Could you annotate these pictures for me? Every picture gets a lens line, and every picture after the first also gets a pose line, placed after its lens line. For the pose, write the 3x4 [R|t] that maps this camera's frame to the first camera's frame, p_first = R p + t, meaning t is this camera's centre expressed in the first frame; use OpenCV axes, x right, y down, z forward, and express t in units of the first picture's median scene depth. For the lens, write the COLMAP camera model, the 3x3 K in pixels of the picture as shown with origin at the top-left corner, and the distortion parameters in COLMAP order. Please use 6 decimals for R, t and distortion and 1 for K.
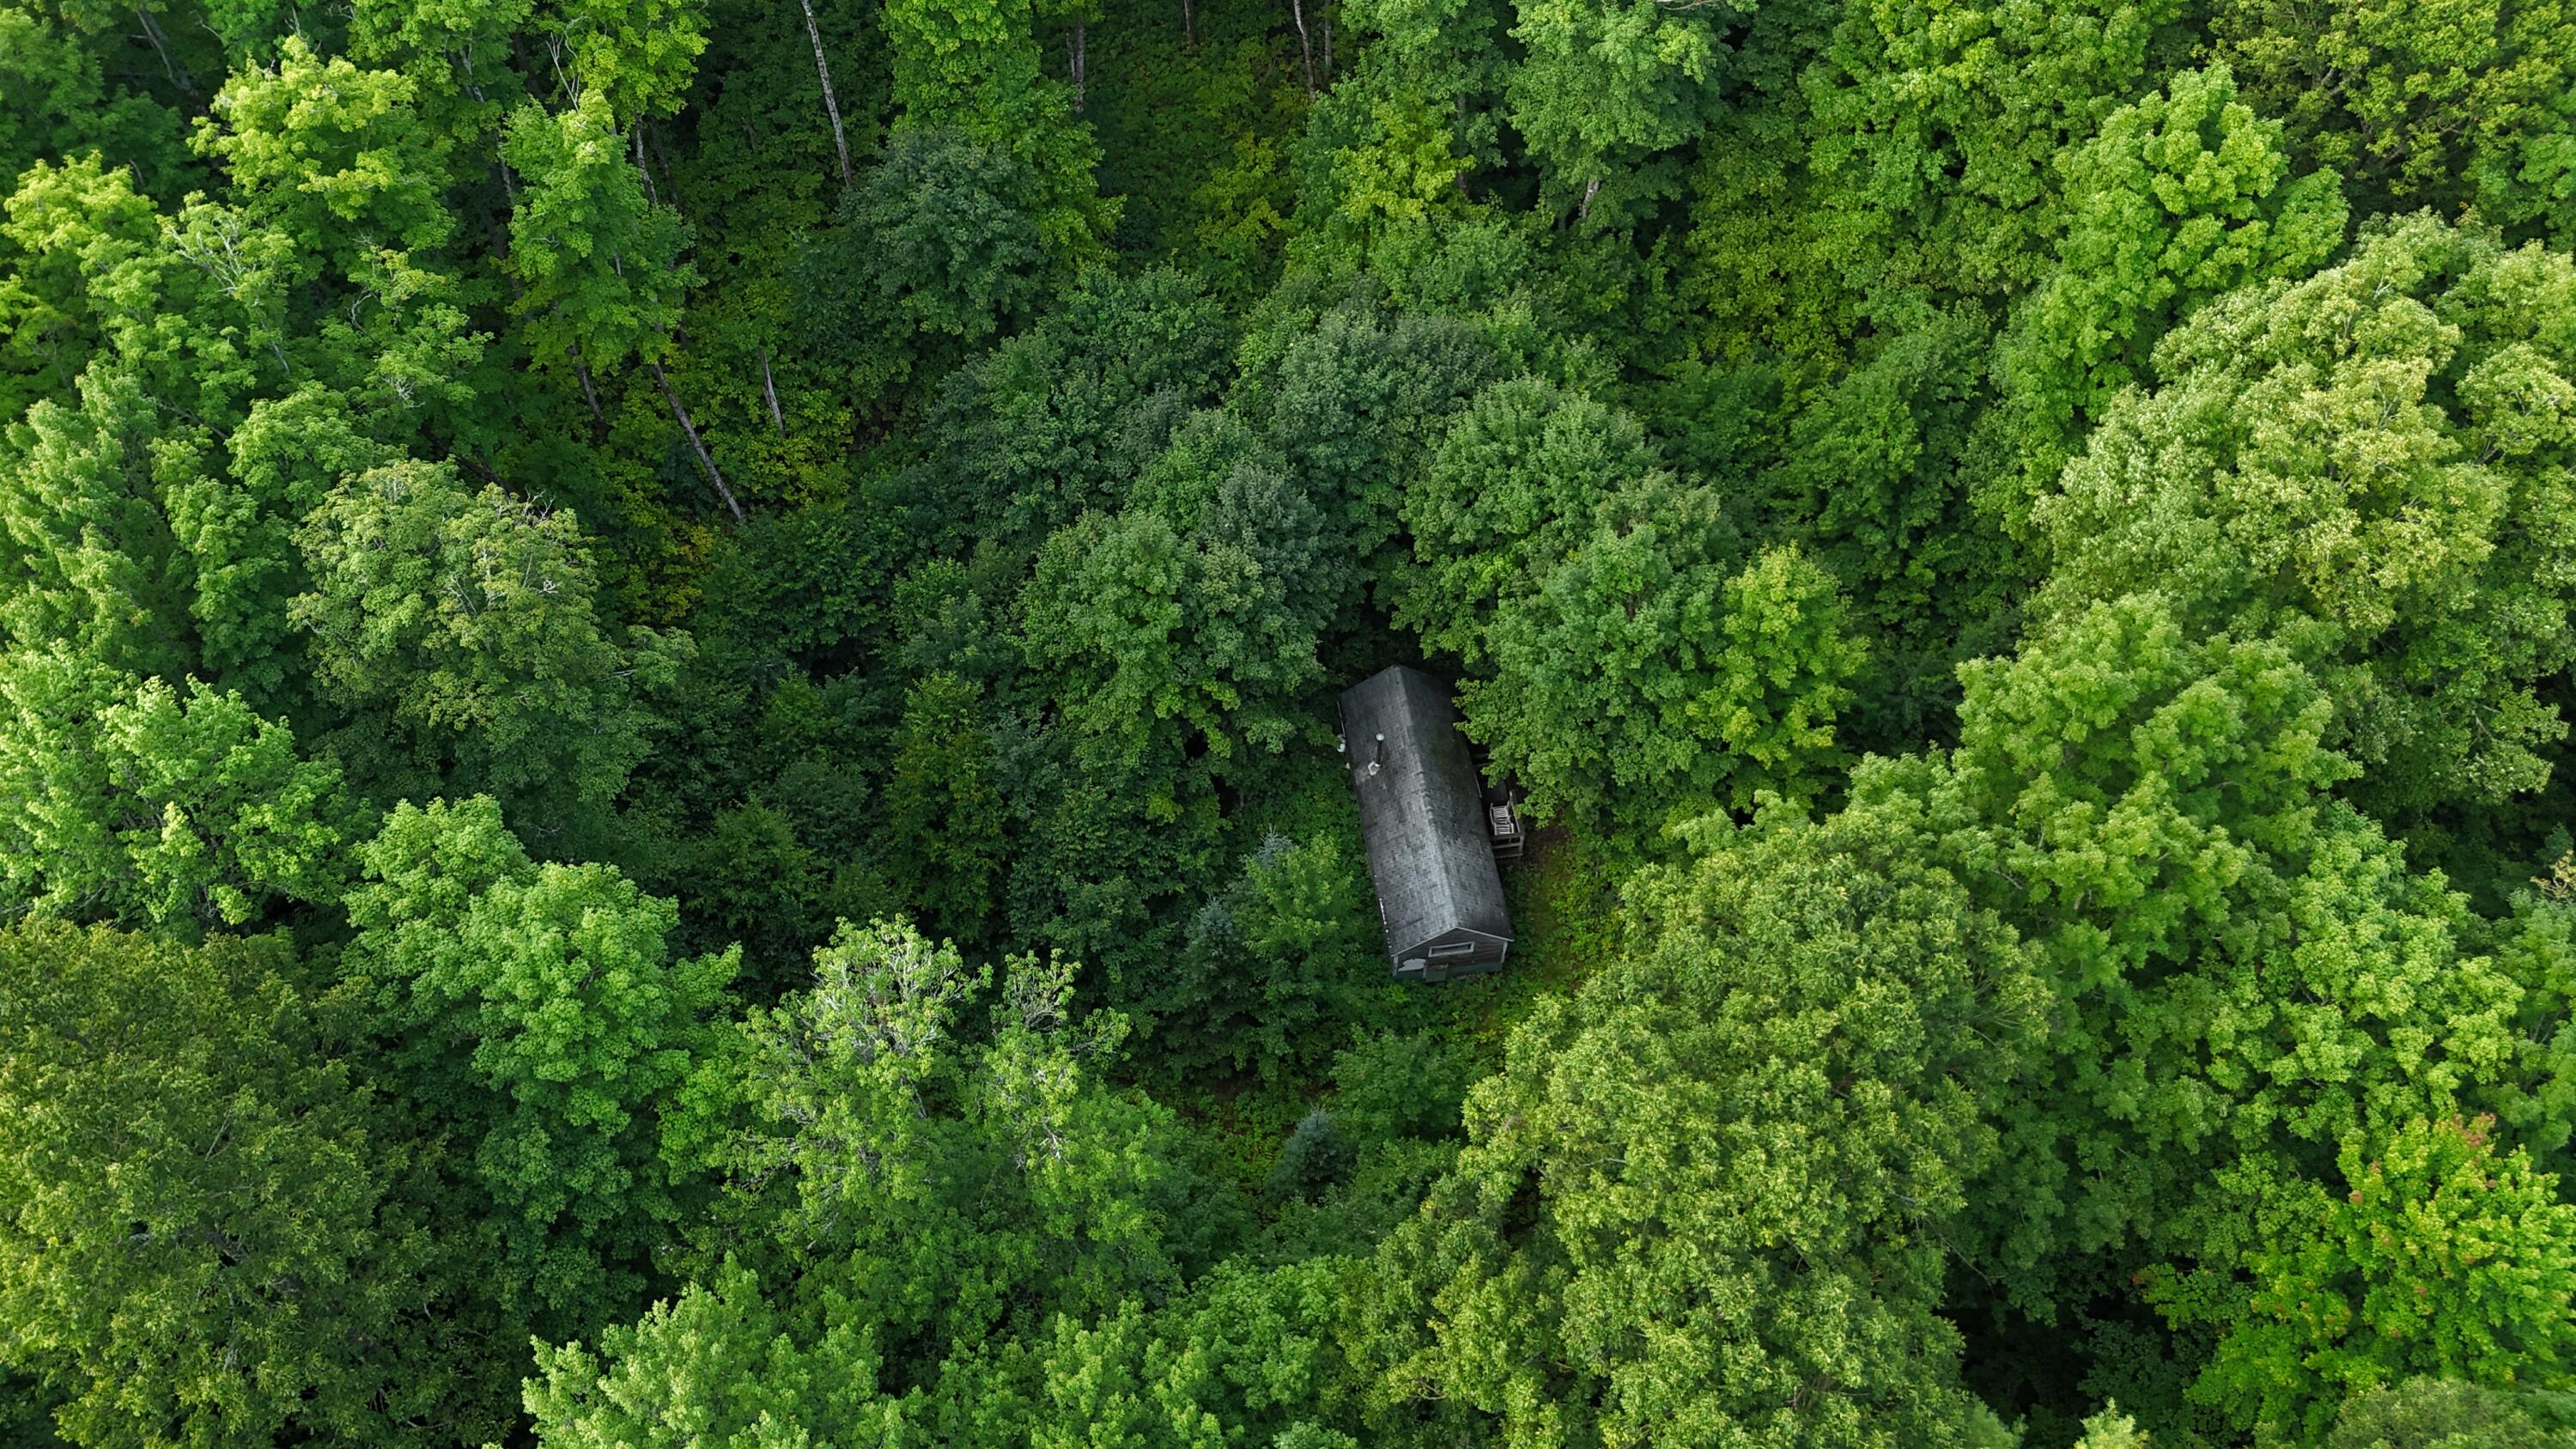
lens RADIAL K [[1886.6, 0, 1278.9], [0, 1886.6, 735.8], [0, 0, 1]] dist [0.048904, -0.041259]
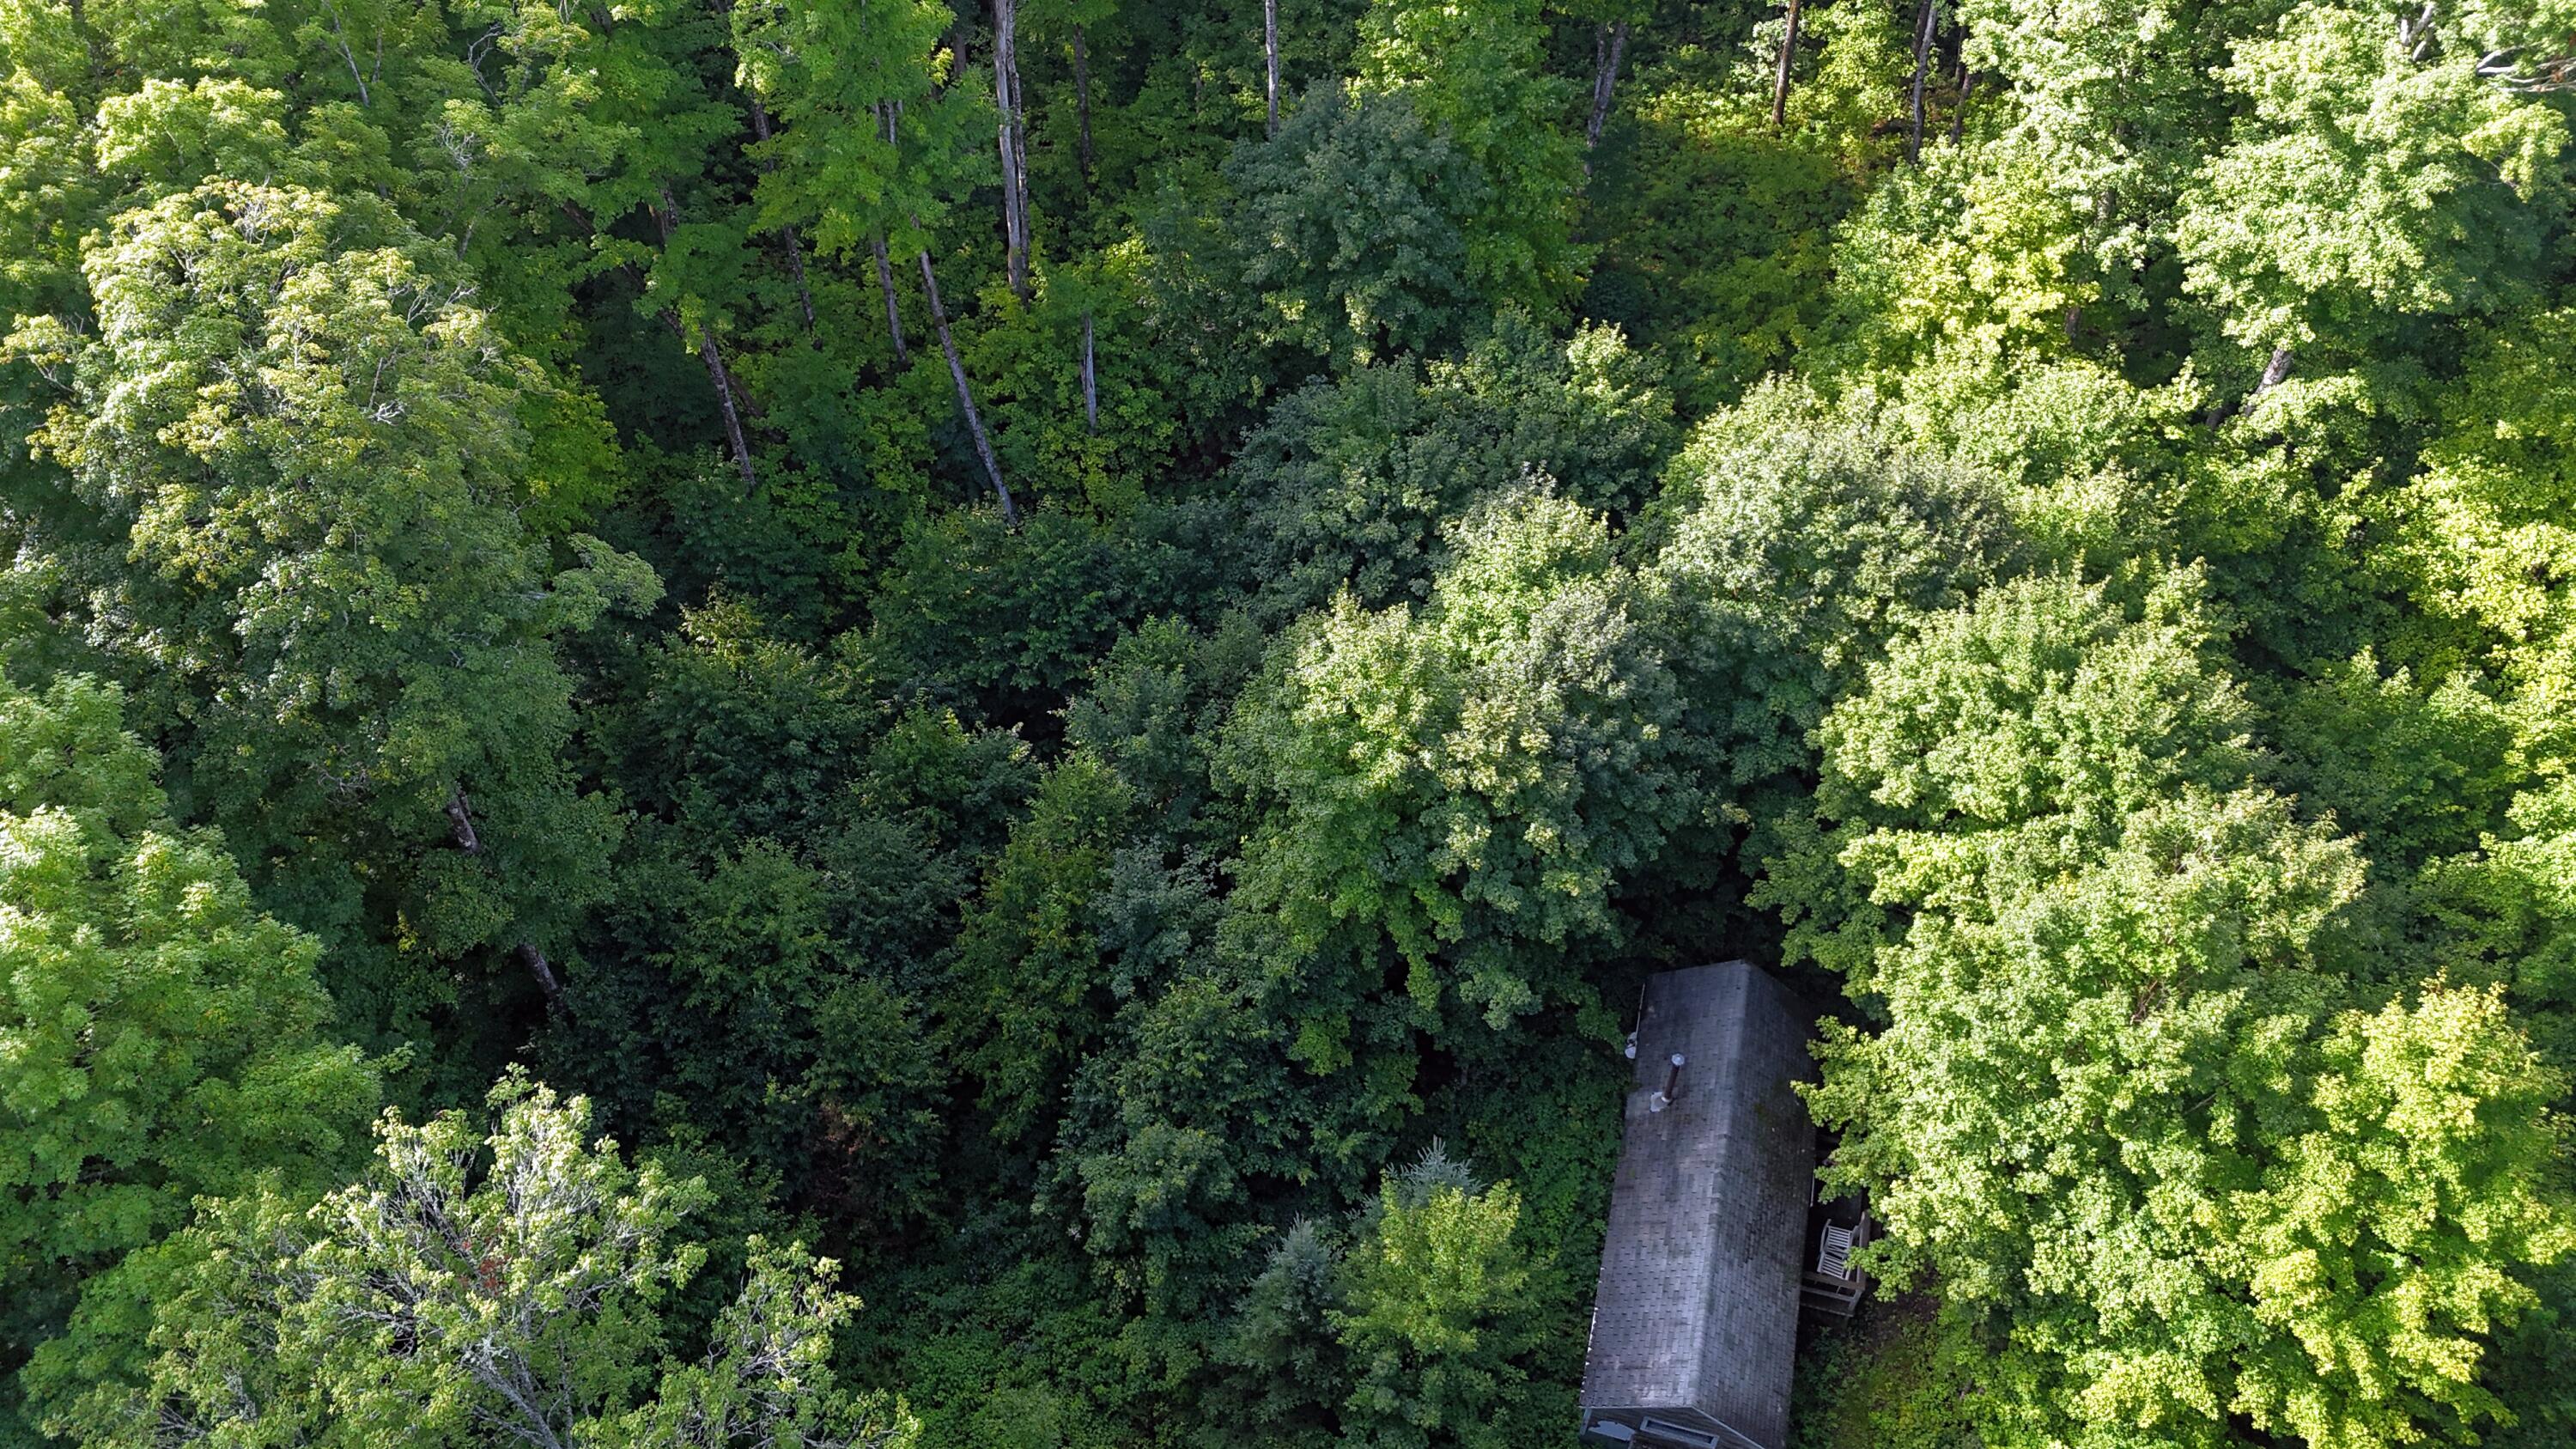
lens RADIAL K [[1886.6, 0, 1277.8], [0, 1886.6, 717.9], [0, 0, 1]] dist [0.048904, -0.041259]
pose [[0.918384, 0.294324, -0.264471, 0.069577], [-0.320908, 0.945036, -0.062654, -0.027048], [0.231494, 0.142411, 0.962356, 0.355918]]
